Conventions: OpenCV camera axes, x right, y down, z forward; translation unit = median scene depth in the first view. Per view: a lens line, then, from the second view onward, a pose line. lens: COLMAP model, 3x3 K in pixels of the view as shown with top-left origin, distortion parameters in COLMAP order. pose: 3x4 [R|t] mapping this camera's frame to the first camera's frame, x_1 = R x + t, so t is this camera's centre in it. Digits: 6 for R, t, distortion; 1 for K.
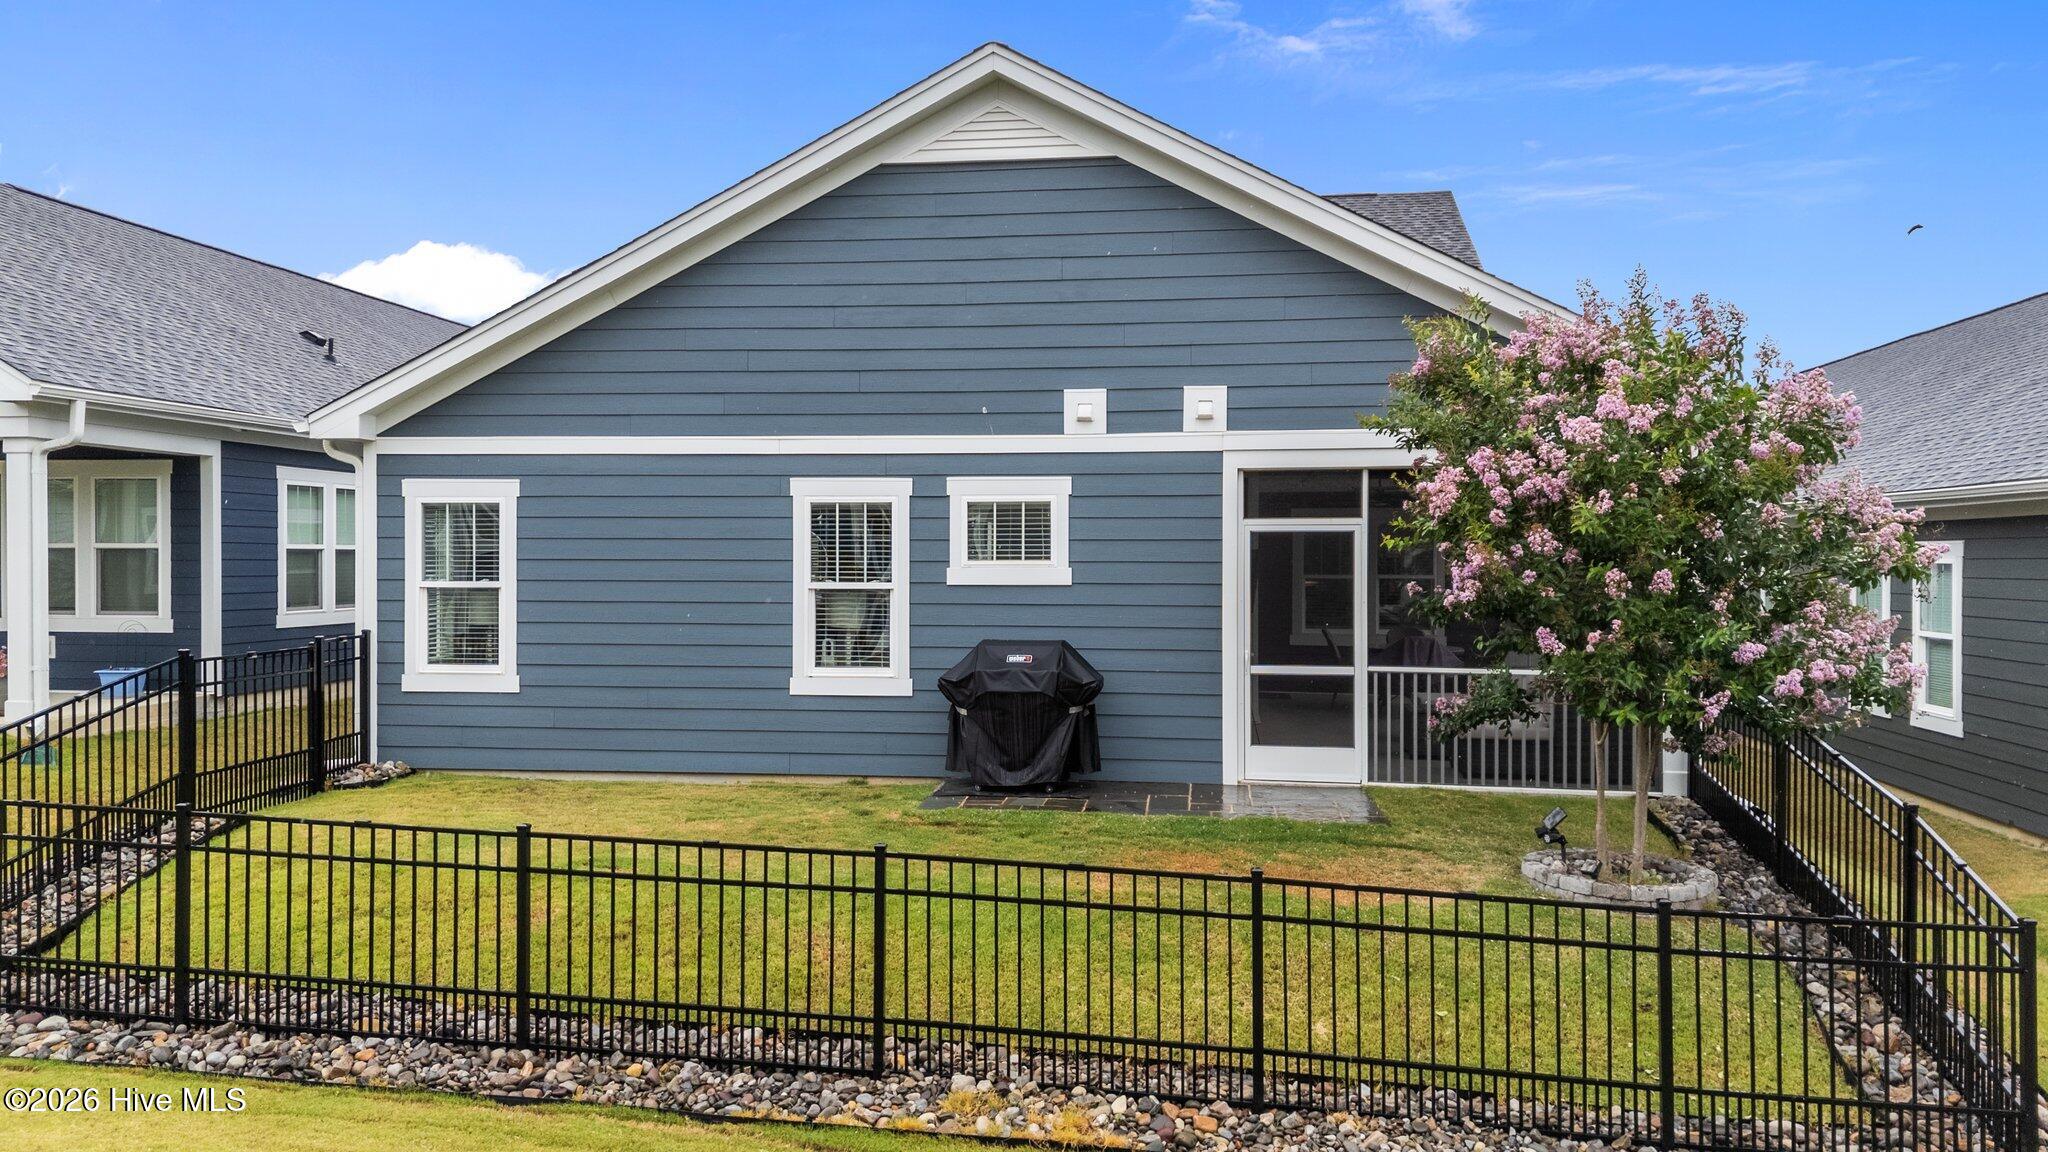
lens RADIAL K [[1551.3, 0, 1025.6], [0, 1551.3, 603.0], [0, 0, 1]] dist [0.111104, -0.122116]
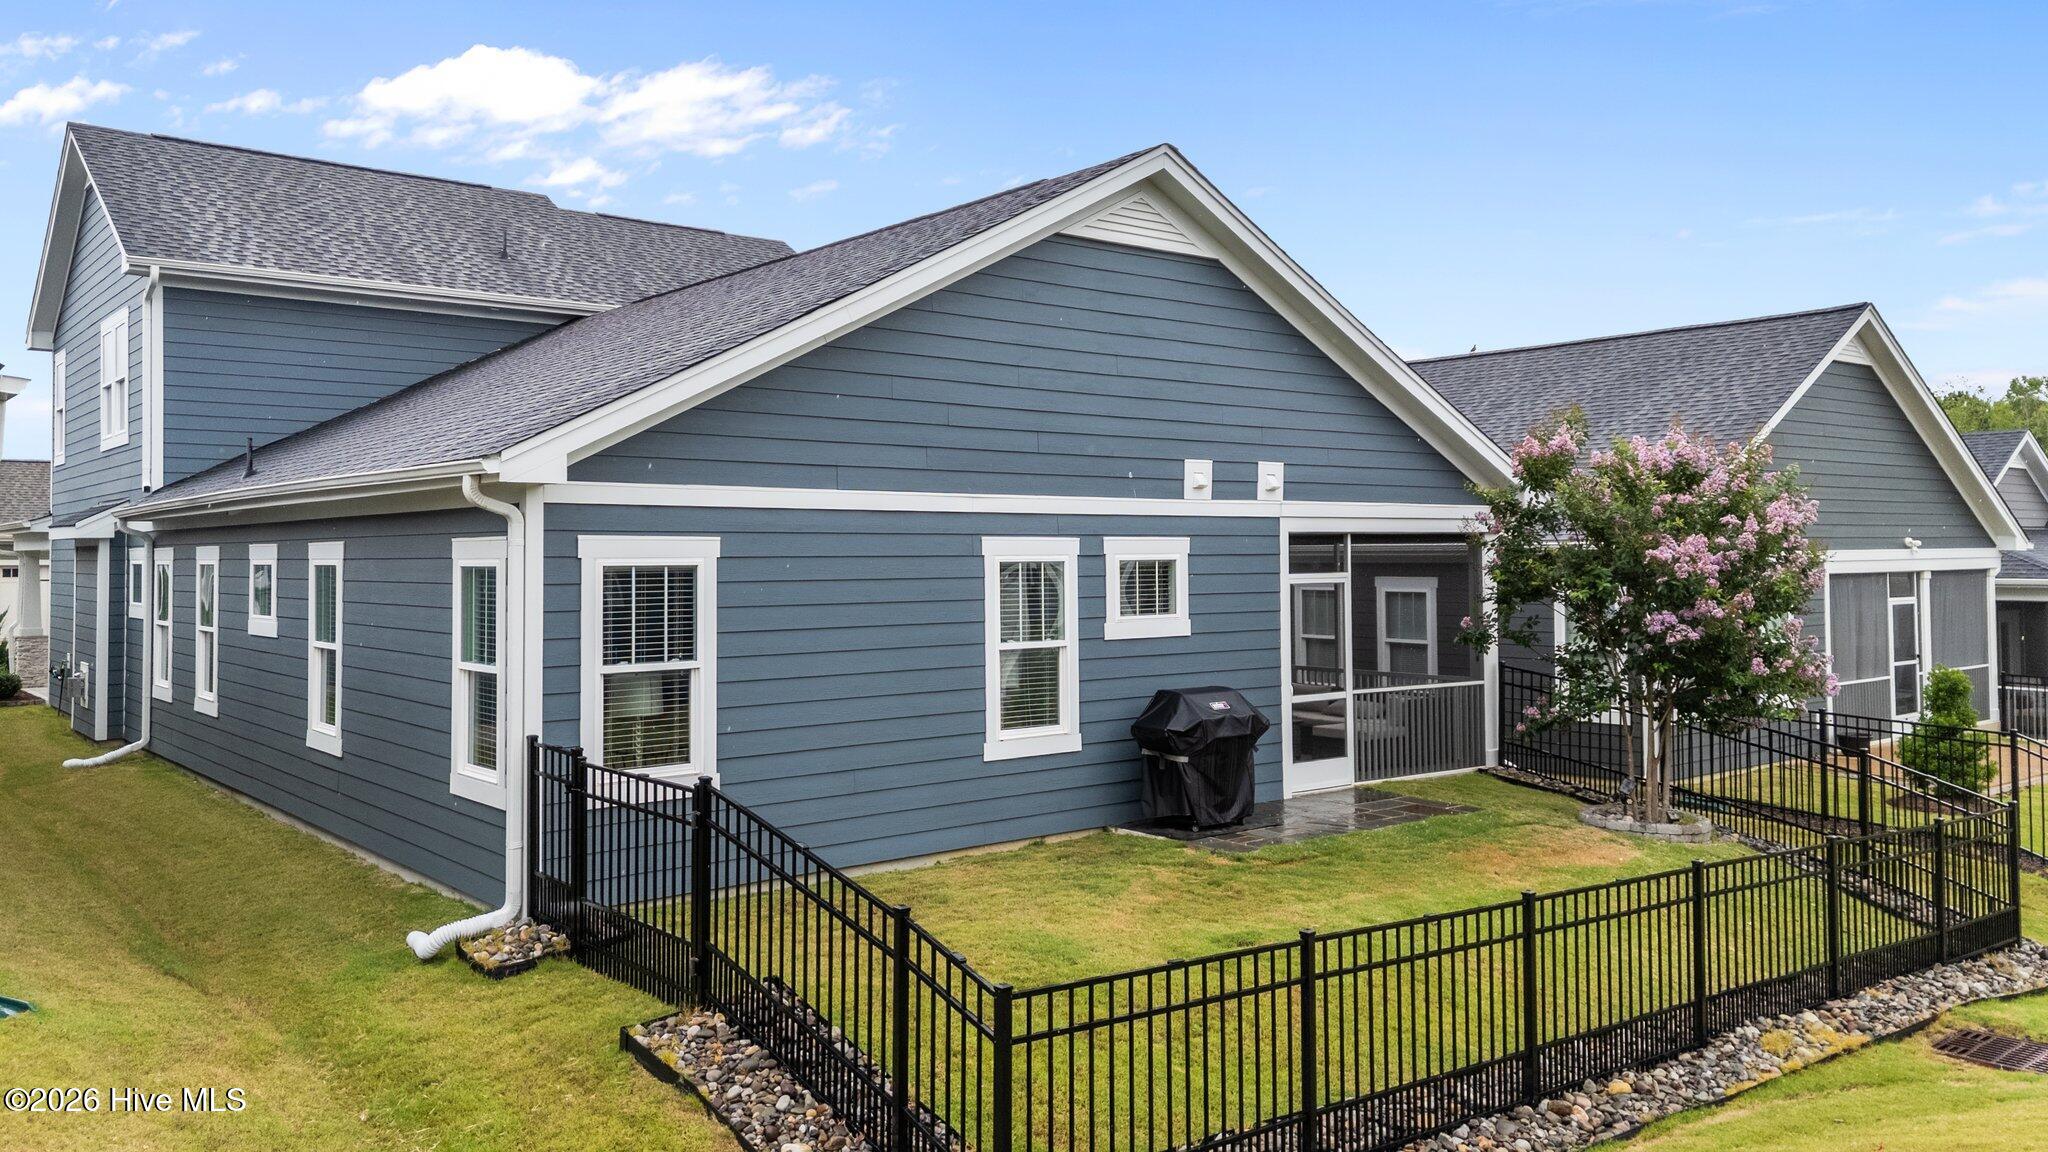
lens RADIAL K [[1514.0, 0, 1015.6], [0, 1514.0, 567.8], [0, 0, 1]] dist [0.093943, -0.115739]
pose [[0.686006, -0.009091, 0.727539, -0.835301], [0.038875, 0.998952, -0.024173, -0.038084], [-0.726556, 0.044866, 0.685640, 0.344556]]
